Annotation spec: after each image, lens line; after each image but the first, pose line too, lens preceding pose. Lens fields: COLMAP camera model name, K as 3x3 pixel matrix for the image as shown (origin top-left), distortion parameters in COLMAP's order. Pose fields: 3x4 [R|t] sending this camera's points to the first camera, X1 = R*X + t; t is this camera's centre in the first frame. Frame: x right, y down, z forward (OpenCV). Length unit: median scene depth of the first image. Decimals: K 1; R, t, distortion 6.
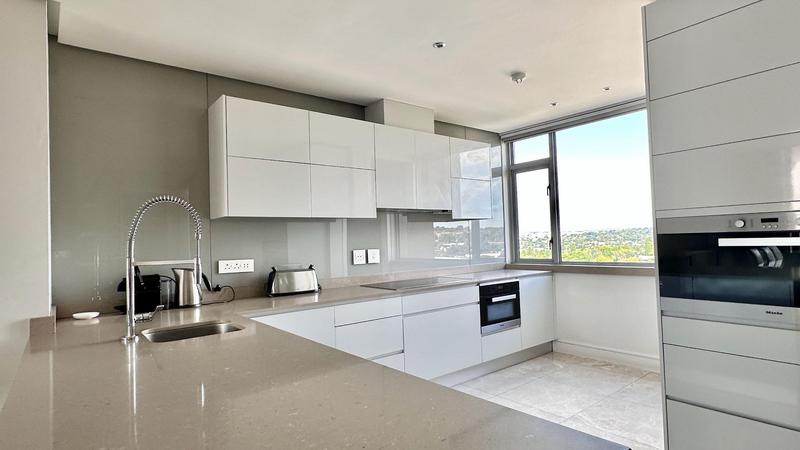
lens RADIAL K [[420.9, 0, 398.4], [0, 420.9, 228.1], [0, 0, 1]] dist [0.003936, 0.000432]
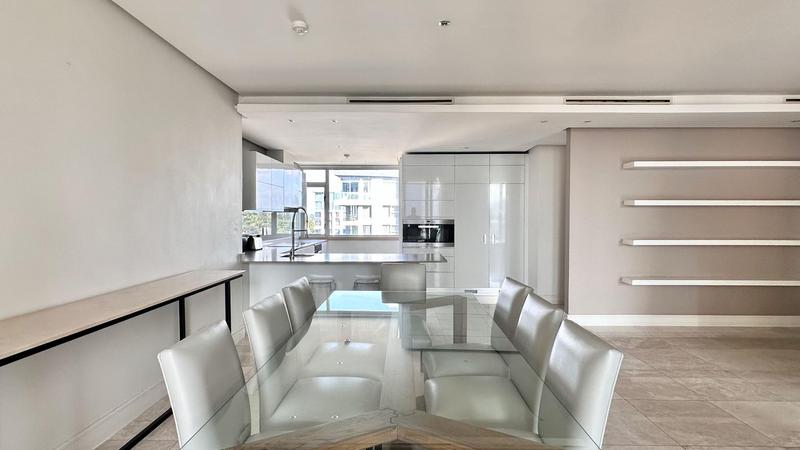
lens RADIAL K [[398.0, 0, 400.0], [0, 398.0, 225.0], [0, 0, 1]] dist [-0.000967, -0.000271]
pose [[0.641740, 0.019685, 0.766669, -0.934986], [-0.046224, 0.998846, 0.013046, -0.009192], [-0.765528, -0.043810, 0.641910, -0.520736]]
